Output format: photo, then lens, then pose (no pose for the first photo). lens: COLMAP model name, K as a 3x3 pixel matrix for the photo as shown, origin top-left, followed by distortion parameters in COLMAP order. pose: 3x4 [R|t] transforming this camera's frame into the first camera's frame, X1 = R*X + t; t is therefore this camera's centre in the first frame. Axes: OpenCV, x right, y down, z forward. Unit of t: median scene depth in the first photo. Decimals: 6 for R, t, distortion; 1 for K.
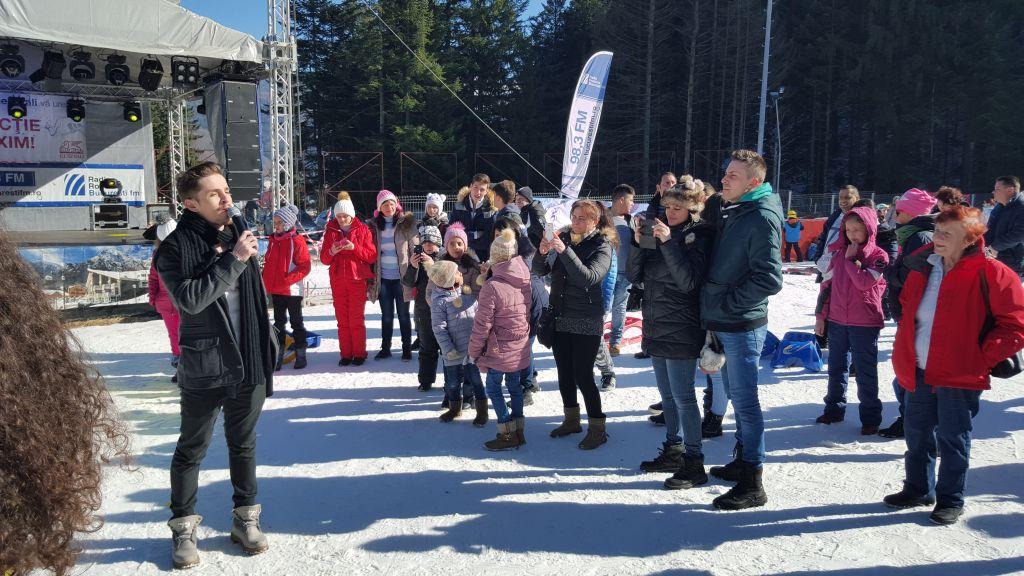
lens RADIAL K [[789.9, 0, 512.1], [0, 789.9, 288.2], [0, 0, 1]] dist [0.004047, -0.000596]
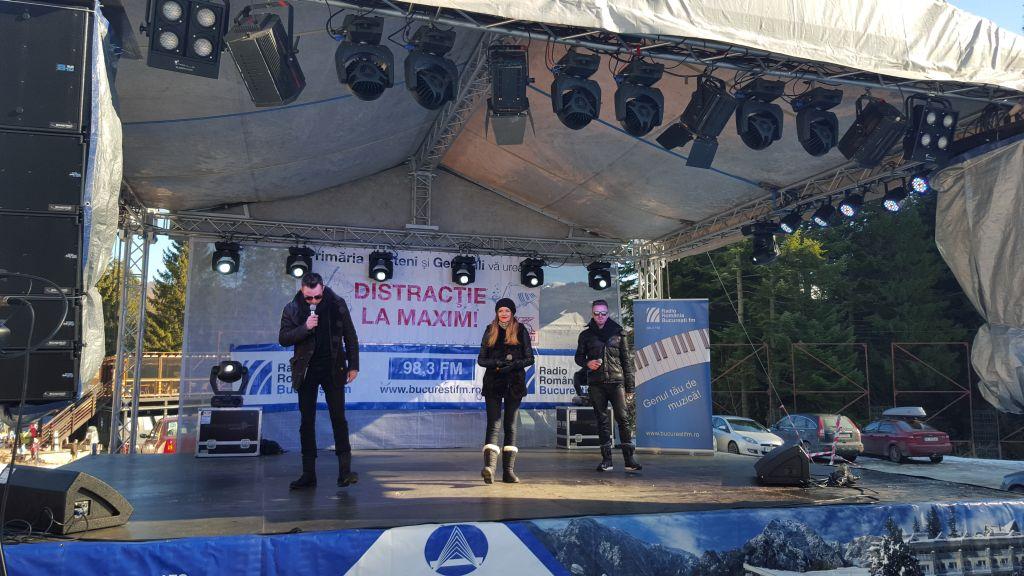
lens RADIAL K [[789.9, 0, 511.1], [0, 789.9, 288.5], [0, 0, 1]] dist [0.004047, -0.000596]
pose [[0.942441, -0.038830, -0.332110, -0.347860], [-0.045349, 0.969214, -0.242009, -0.041111], [0.331283, 0.243141, 0.911666, 0.364171]]
